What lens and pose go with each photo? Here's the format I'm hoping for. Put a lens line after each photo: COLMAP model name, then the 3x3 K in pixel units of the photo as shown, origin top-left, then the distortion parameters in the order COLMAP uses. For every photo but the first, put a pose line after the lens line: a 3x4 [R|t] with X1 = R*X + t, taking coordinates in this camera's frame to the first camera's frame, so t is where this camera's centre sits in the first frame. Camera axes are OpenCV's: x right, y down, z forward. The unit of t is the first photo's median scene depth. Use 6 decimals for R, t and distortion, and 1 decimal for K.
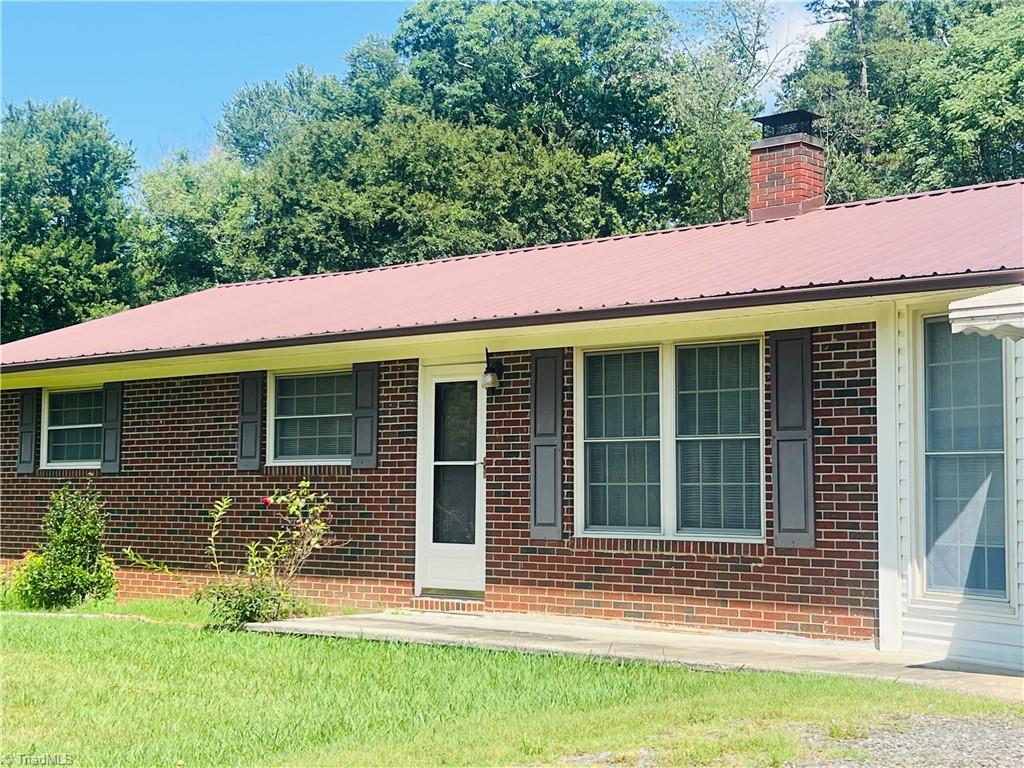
lens RADIAL K [[1634.4, 0, 514.9], [0, 1634.4, 380.5], [0, 0, 1]] dist [0.183752, 0.000000]
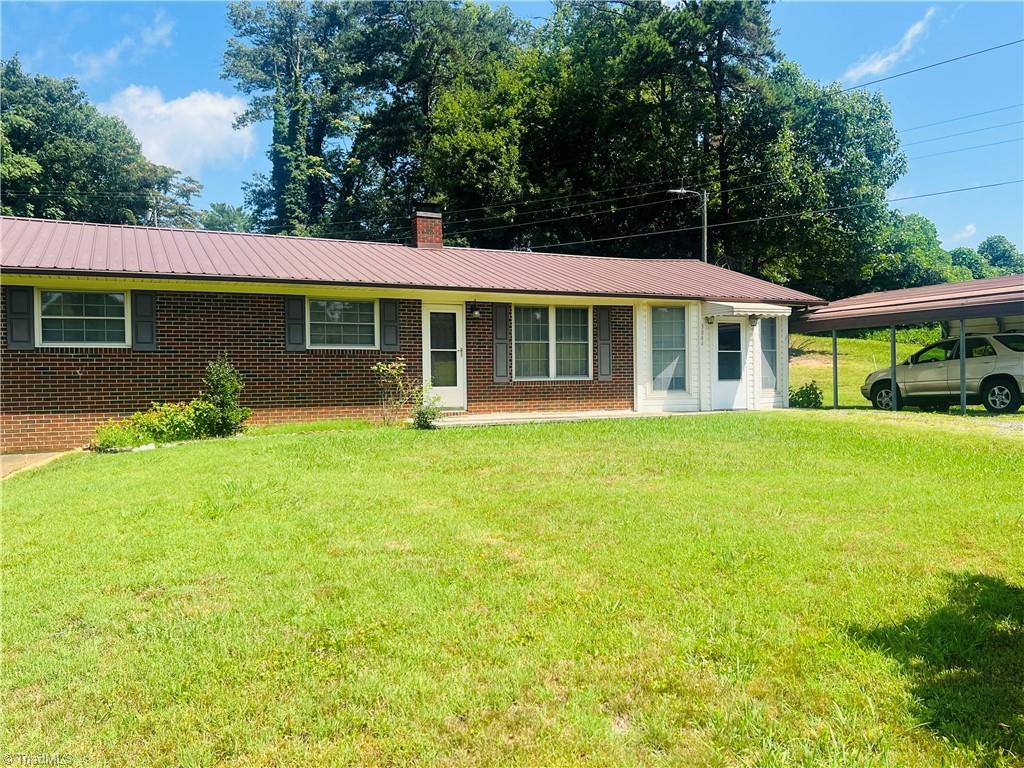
lens RADIAL K [[824.1, 0, 516.5], [0, 824.1, 394.5], [0, 0, 1]] dist [0.066901, -0.080444]
pose [[0.362046, -0.028128, 0.931736, -1.081806], [-0.050418, 0.997491, 0.049704, 0.053211], [-0.930796, -0.064971, 0.359720, 0.538785]]
